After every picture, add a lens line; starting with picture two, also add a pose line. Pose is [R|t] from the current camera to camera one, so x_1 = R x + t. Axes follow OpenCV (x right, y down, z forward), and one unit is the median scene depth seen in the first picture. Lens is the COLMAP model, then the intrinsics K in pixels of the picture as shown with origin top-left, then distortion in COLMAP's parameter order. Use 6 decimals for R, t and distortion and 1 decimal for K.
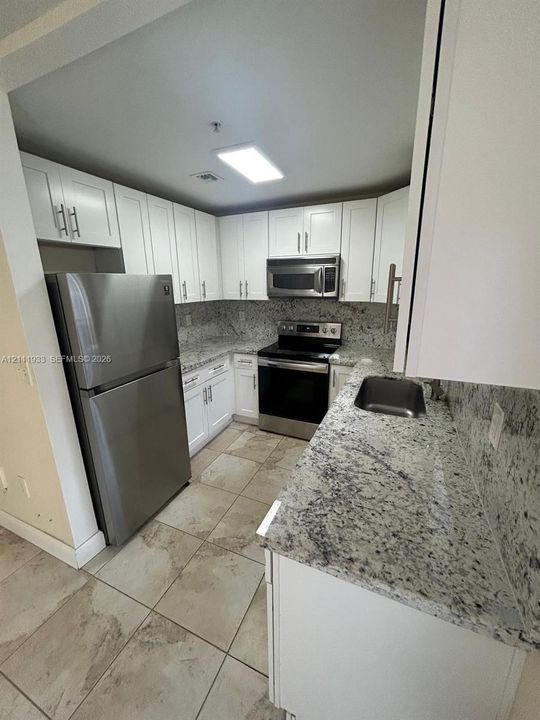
lens RADIAL K [[291.6, 0, 271.1], [0, 291.6, 359.3], [0, 0, 1]] dist [0.000108, 0.001032]
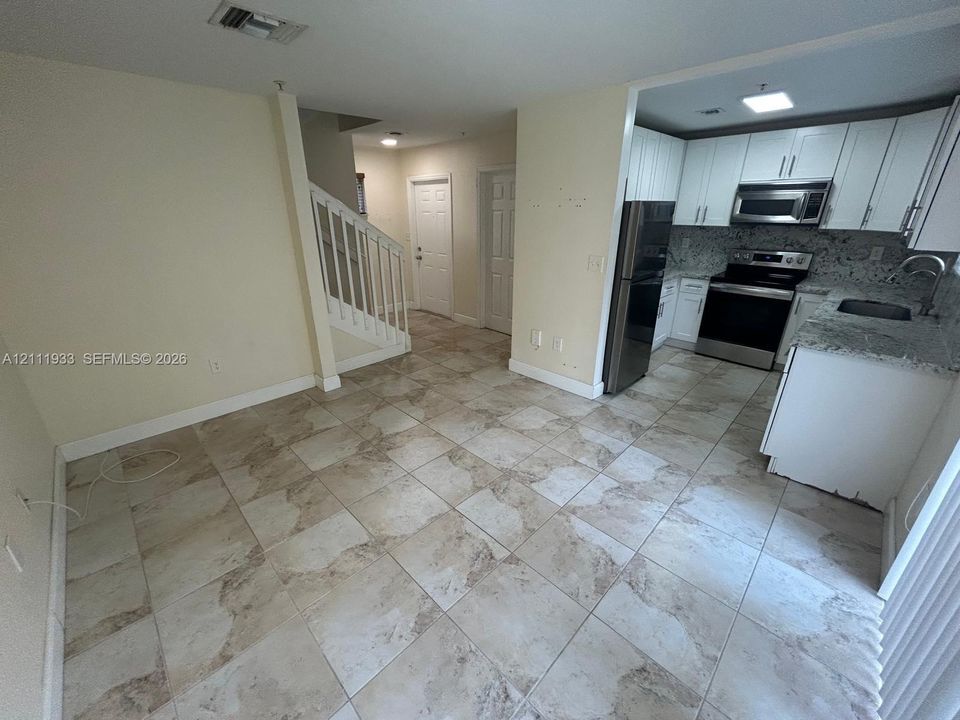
lens RADIAL K [[388.8, 0, 479.5], [0, 388.8, 360.8], [0, 0, 1]] dist [0.000108, 0.001032]
pose [[0.932556, 0.141970, -0.331938, -0.329003], [-0.100655, 0.985220, 0.138598, 0.169412], [0.346709, -0.095839, 0.933064, -0.649326]]
